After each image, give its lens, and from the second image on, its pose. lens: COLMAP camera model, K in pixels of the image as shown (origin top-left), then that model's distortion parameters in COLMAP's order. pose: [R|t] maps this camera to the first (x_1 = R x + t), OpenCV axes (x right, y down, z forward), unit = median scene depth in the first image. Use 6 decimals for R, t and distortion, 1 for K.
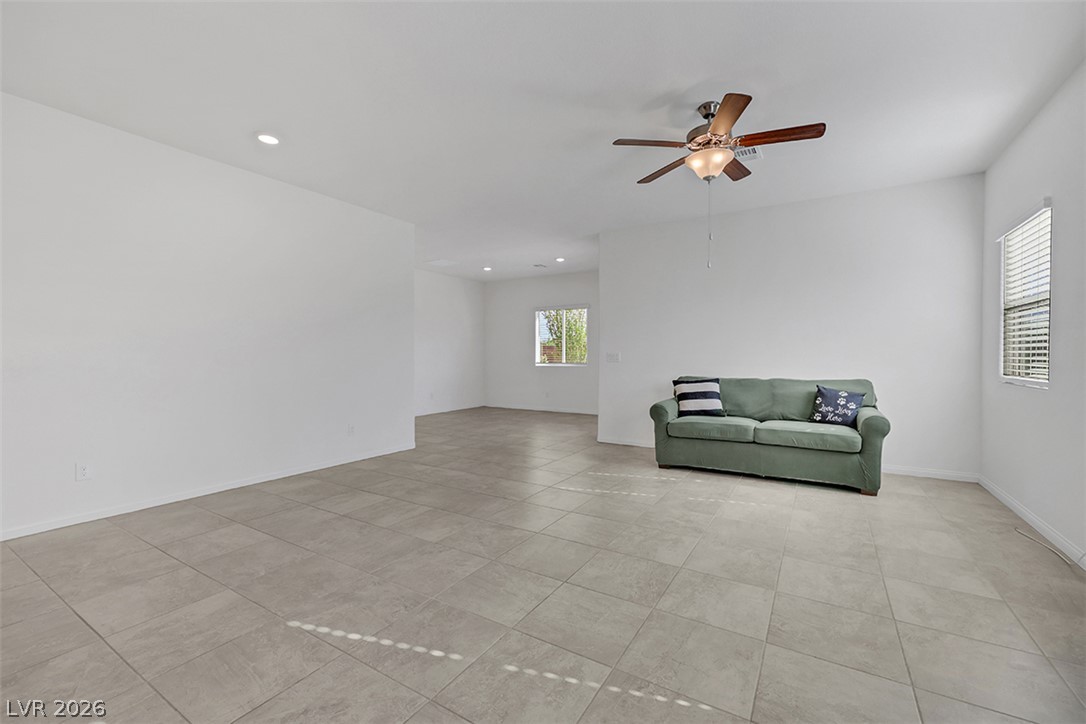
lens RADIAL K [[452.9, 0, 542.8], [0, 452.9, 357.7], [0, 0, 1]] dist [-0.000296, -0.000130]
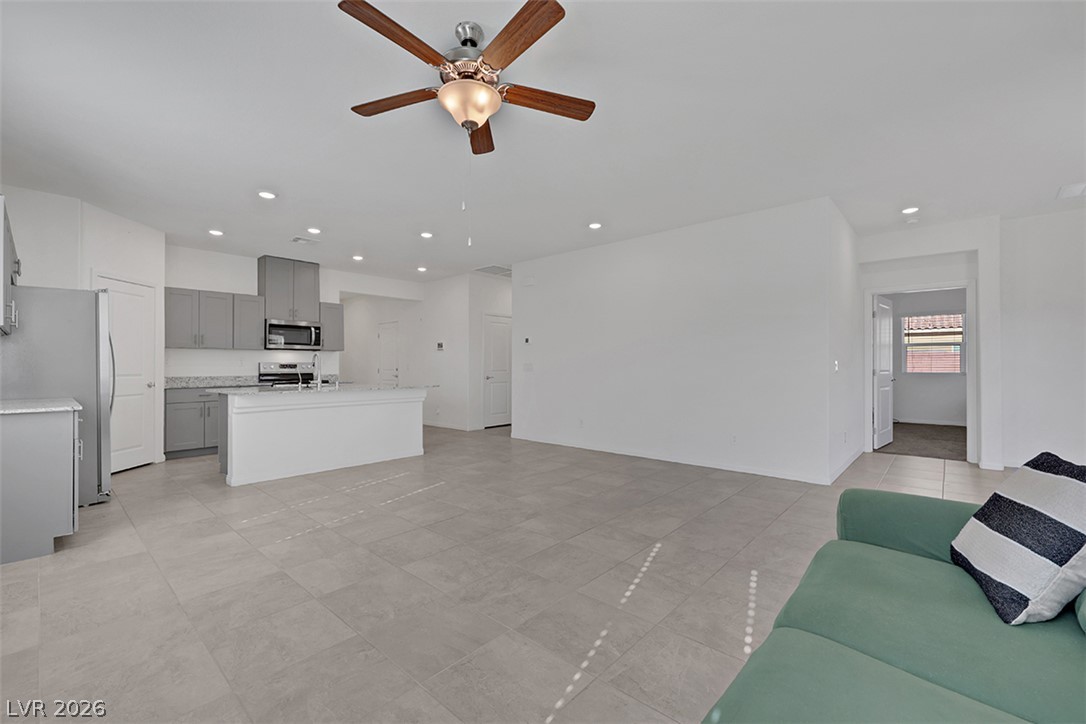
lens RADIAL K [[450.4, 0, 551.5], [0, 450.4, 365.3], [0, 0, 1]] dist [-0.003170, -0.000422]
pose [[-0.165008, -0.001233, -0.986292, 1.128285], [-0.001233, 0.999999, -0.001043, -0.010955], [0.986292, 0.001044, -0.165009, 1.334496]]
